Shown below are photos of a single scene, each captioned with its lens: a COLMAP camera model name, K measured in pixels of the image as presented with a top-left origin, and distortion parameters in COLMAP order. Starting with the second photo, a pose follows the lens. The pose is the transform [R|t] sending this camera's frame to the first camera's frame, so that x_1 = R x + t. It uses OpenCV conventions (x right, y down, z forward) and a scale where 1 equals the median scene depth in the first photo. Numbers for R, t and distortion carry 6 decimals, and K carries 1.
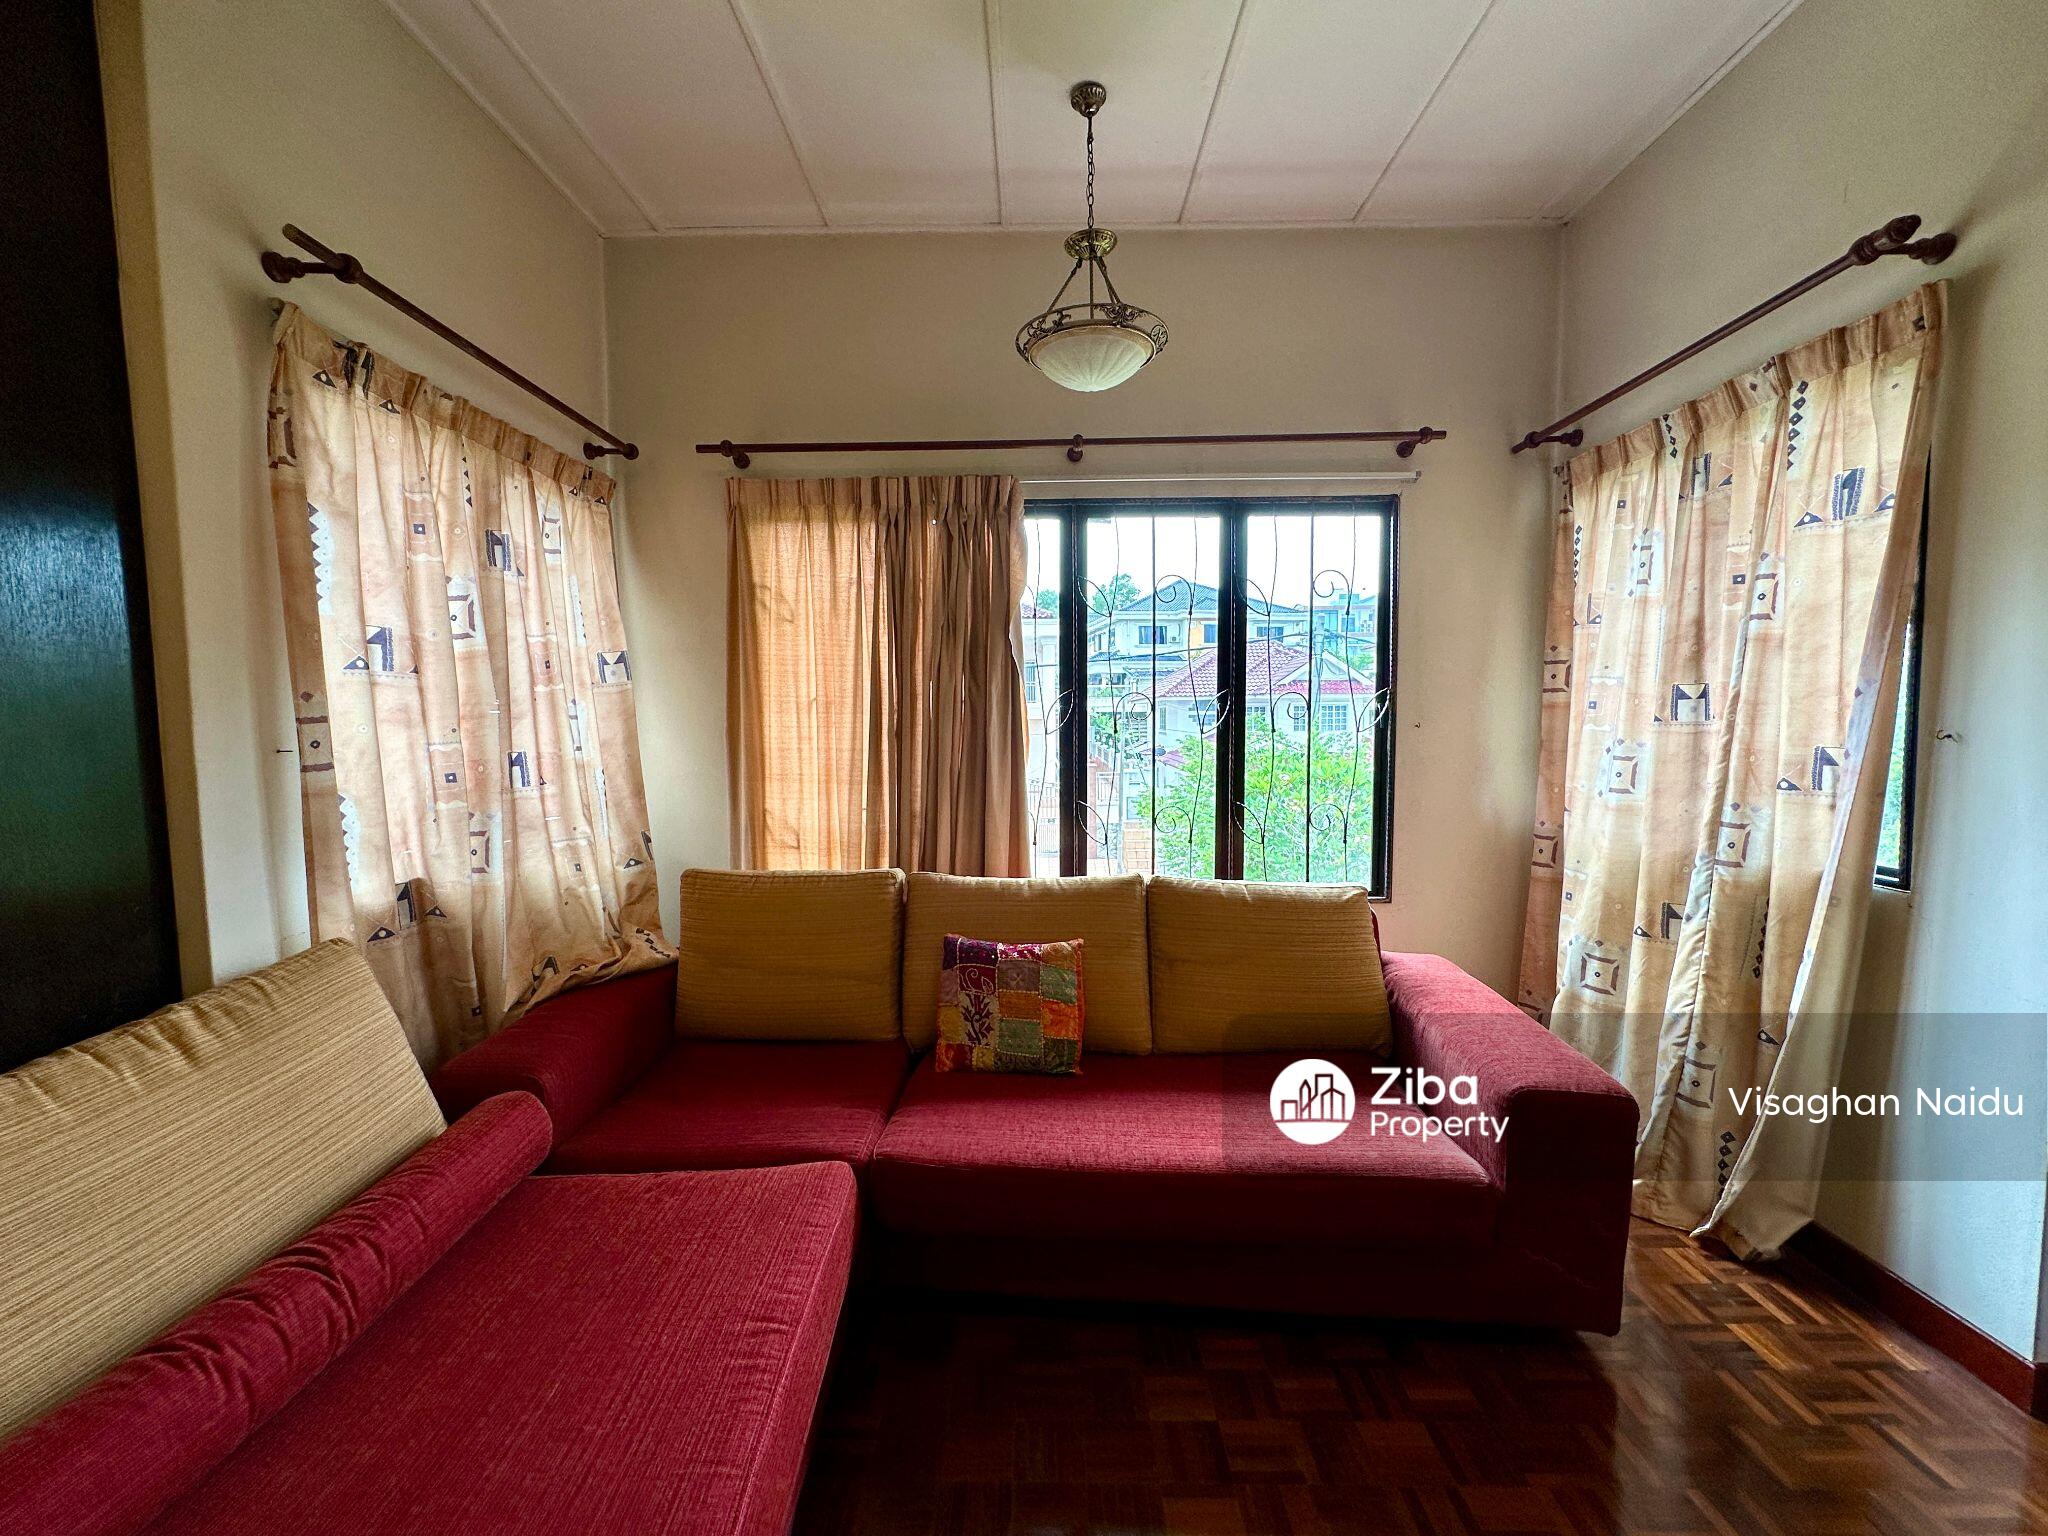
lens RADIAL K [[819.2, 0, 1020.5], [0, 819.2, 766.9], [0, 0, 1]] dist [-0.004009, 0.000736]
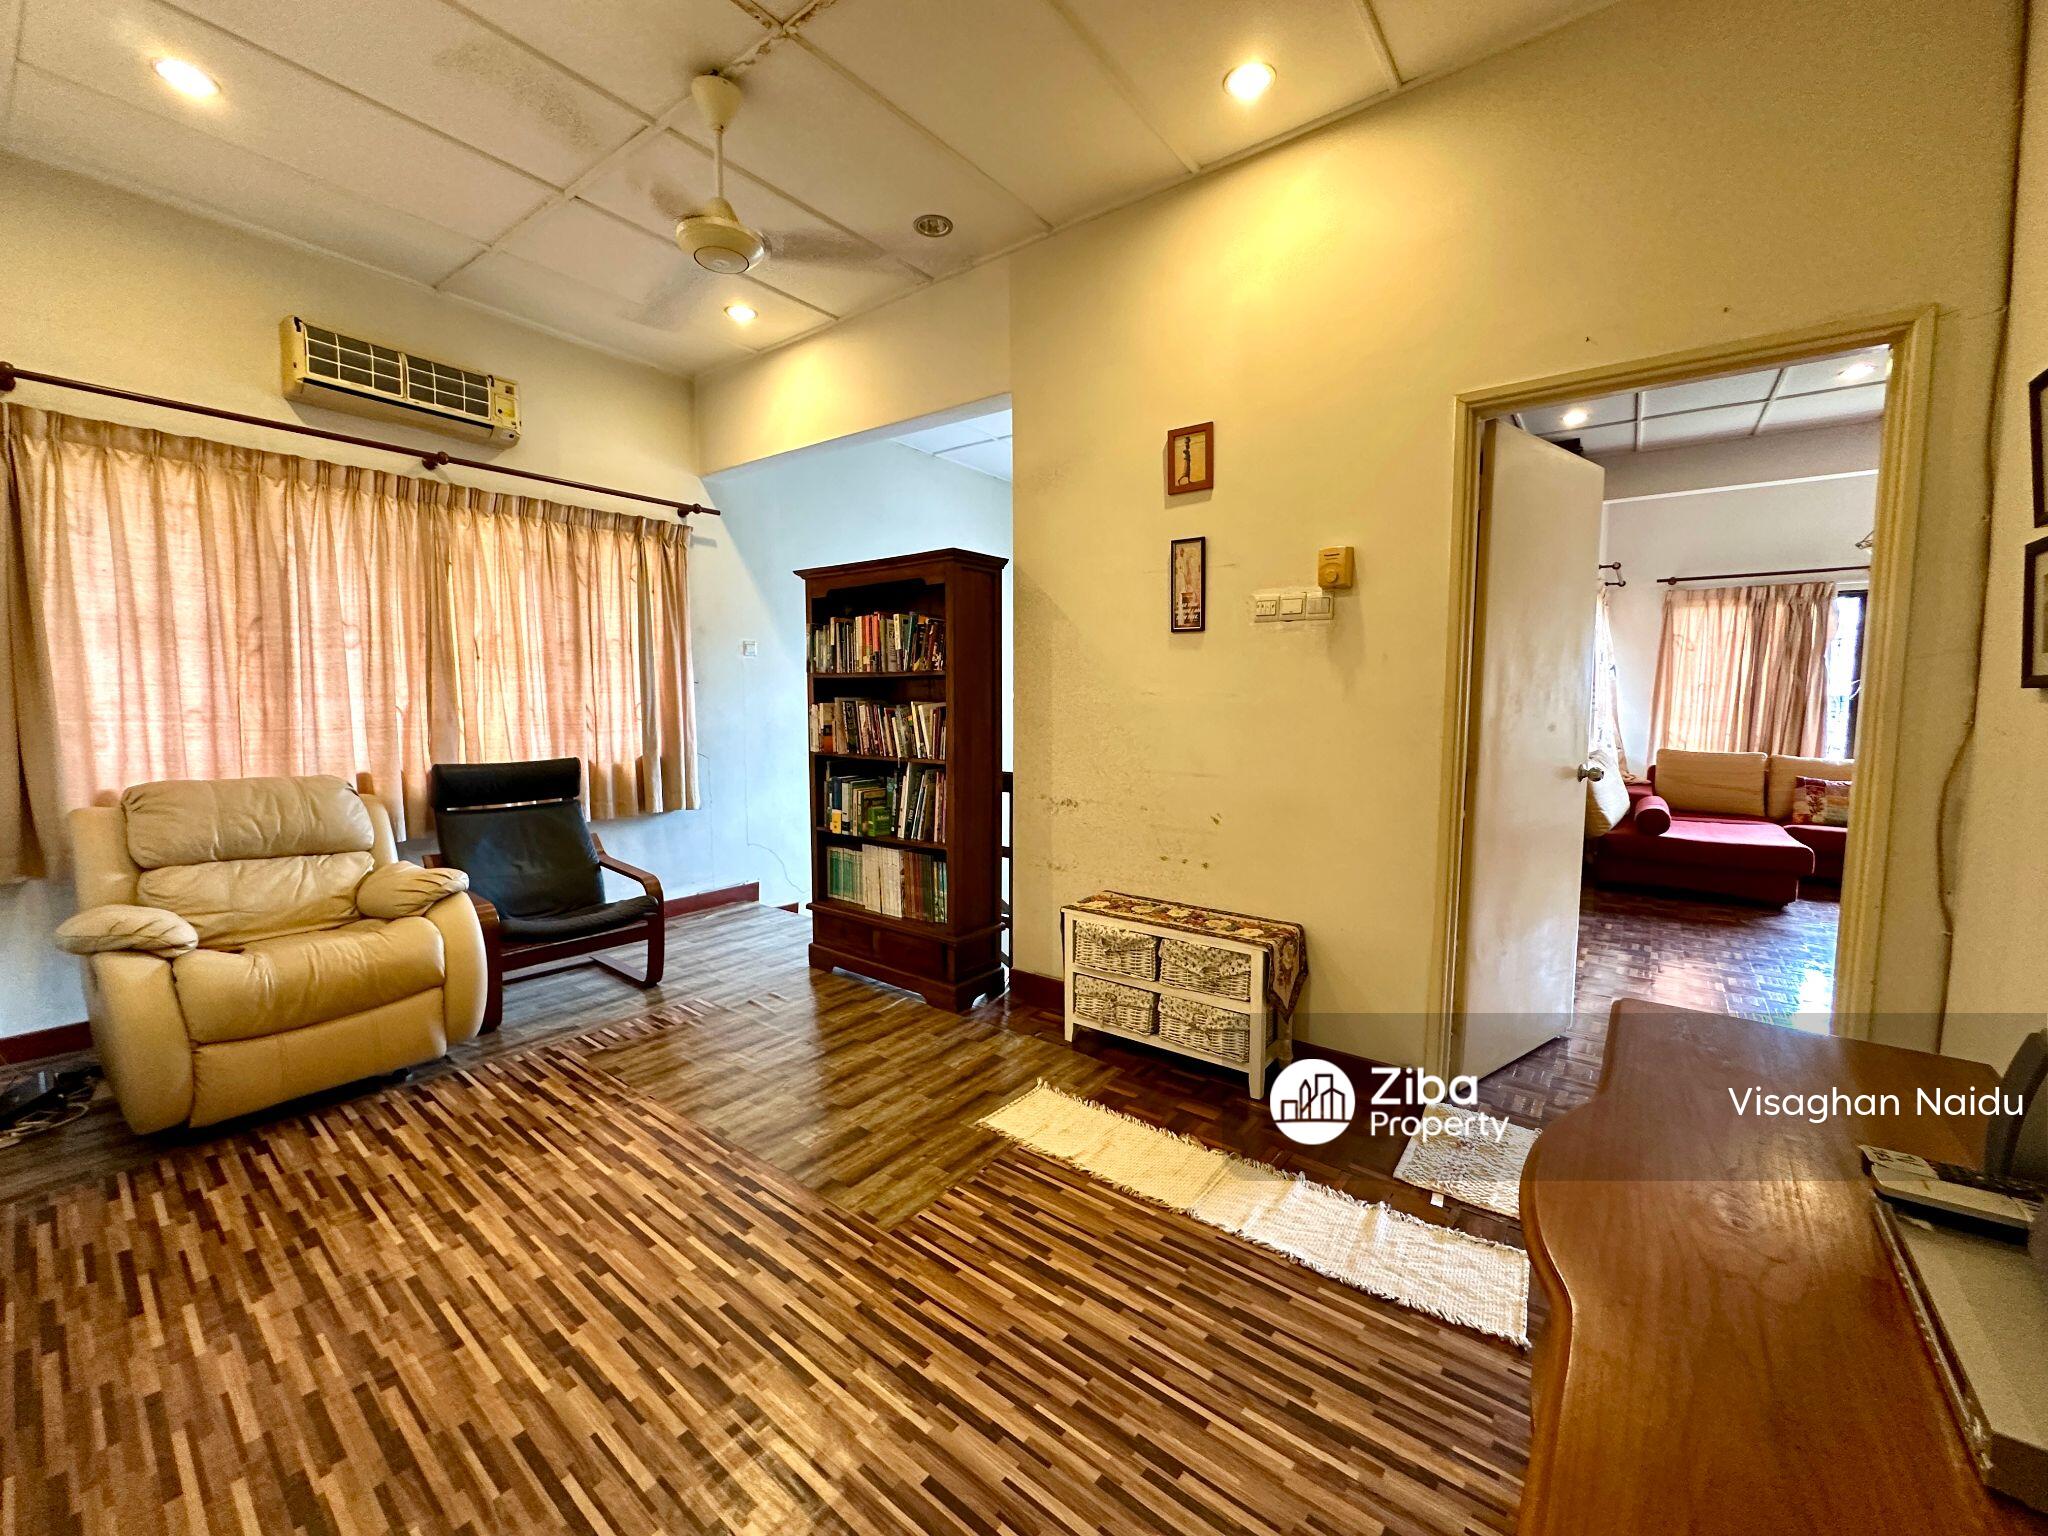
lens RADIAL K [[819.2, 0, 1020.5], [0, 819.2, 766.9], [0, 0, 1]] dist [-0.004009, 0.000736]
pose [[0.803908, 0.063318, -0.591373, -0.501283], [-0.042888, 0.997900, 0.048543, 0.143246], [0.593205, -0.013662, 0.804936, -2.363635]]
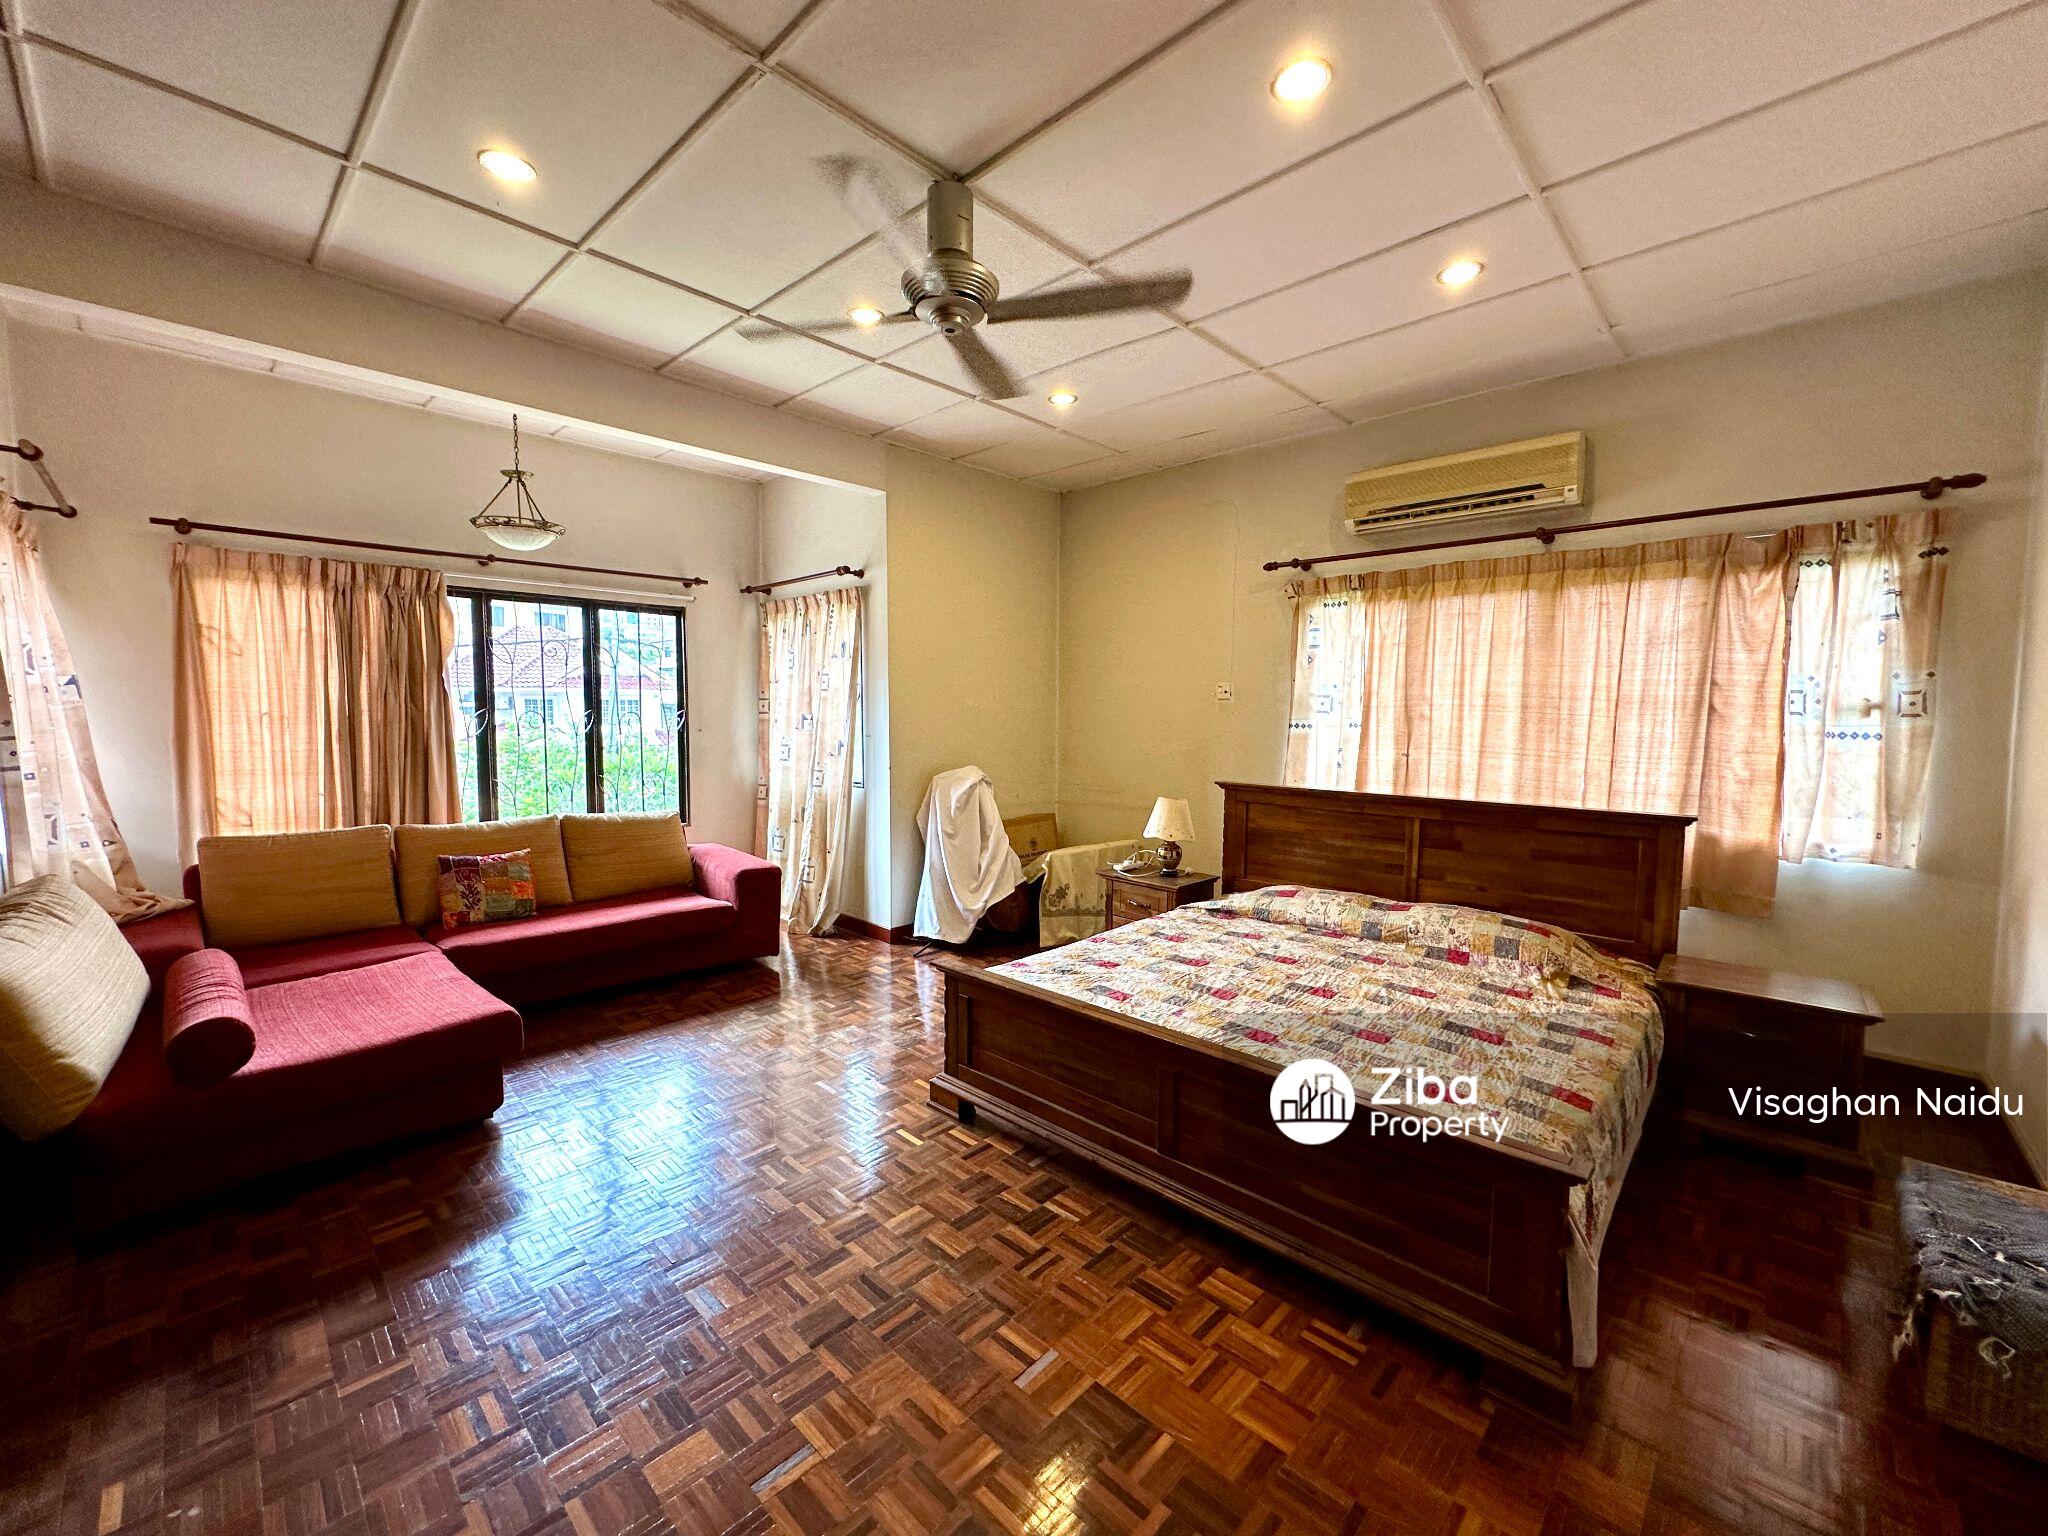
lens RADIAL K [[819.2, 0, 1020.5], [0, 819.2, 766.9], [0, 0, 1]] dist [-0.004009, 0.000736]
pose [[0.681990, -0.039833, 0.730275, -0.467393], [0.032698, 0.999178, 0.023965, 0.015422], [-0.730630, 0.007534, 0.682732, -0.988551]]
